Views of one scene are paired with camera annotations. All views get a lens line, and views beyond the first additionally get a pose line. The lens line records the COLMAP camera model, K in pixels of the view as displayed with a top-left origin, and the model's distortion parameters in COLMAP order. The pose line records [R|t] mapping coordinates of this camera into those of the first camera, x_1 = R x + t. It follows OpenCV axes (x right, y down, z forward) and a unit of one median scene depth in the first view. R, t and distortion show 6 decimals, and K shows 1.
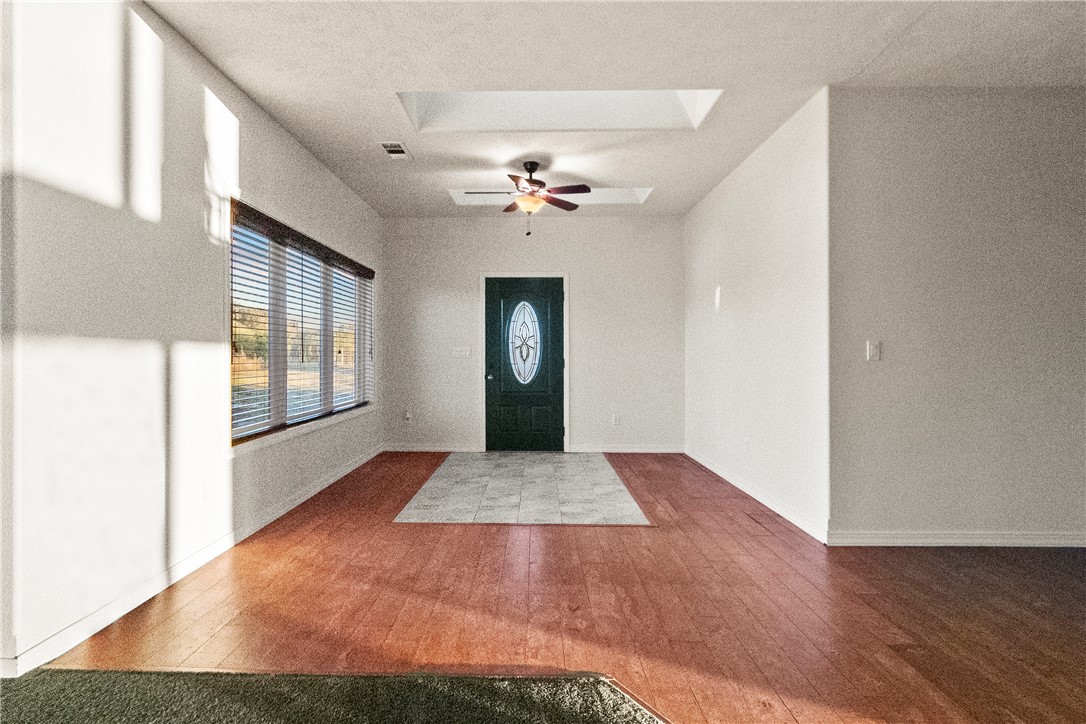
lens RADIAL K [[496.7, 0, 543.2], [0, 496.7, 347.2], [0, 0, 1]] dist [0.000852, -0.000180]
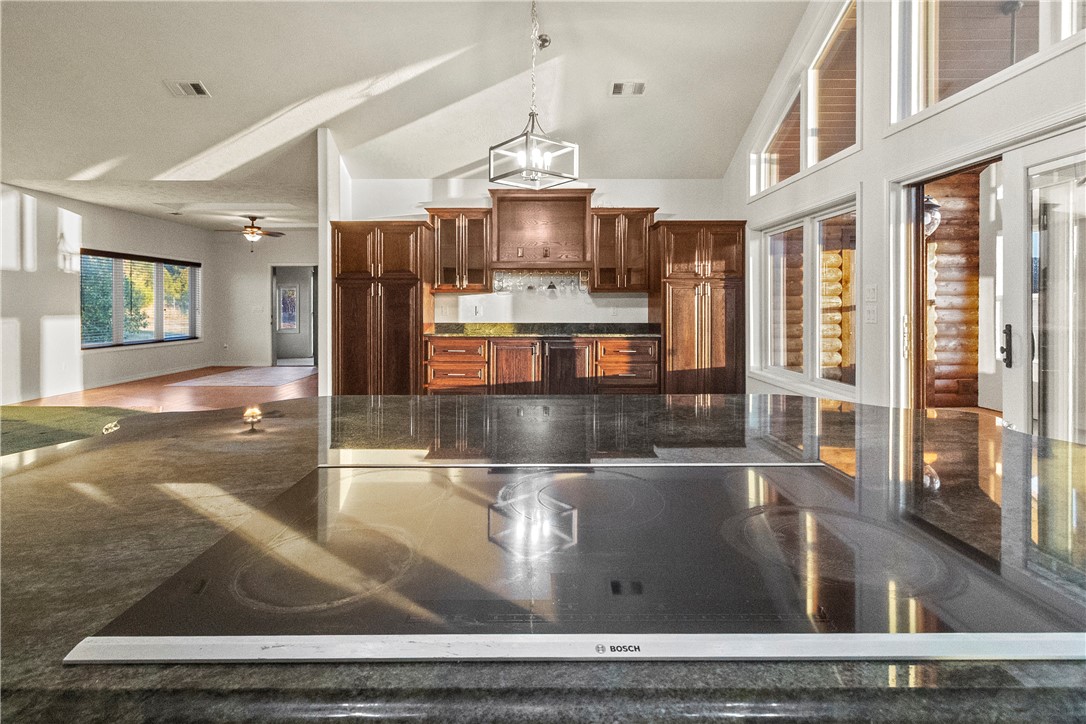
lens RADIAL K [[484.0, 0, 540.8], [0, 484.0, 311.3], [0, 0, 1]] dist [0.002184, 0.000248]
pose [[0.999909, 0.004283, 0.012774, 1.126711], [-0.004633, 0.999612, 0.027468, -0.047823], [-0.012651, -0.027525, 0.999541, -0.995040]]
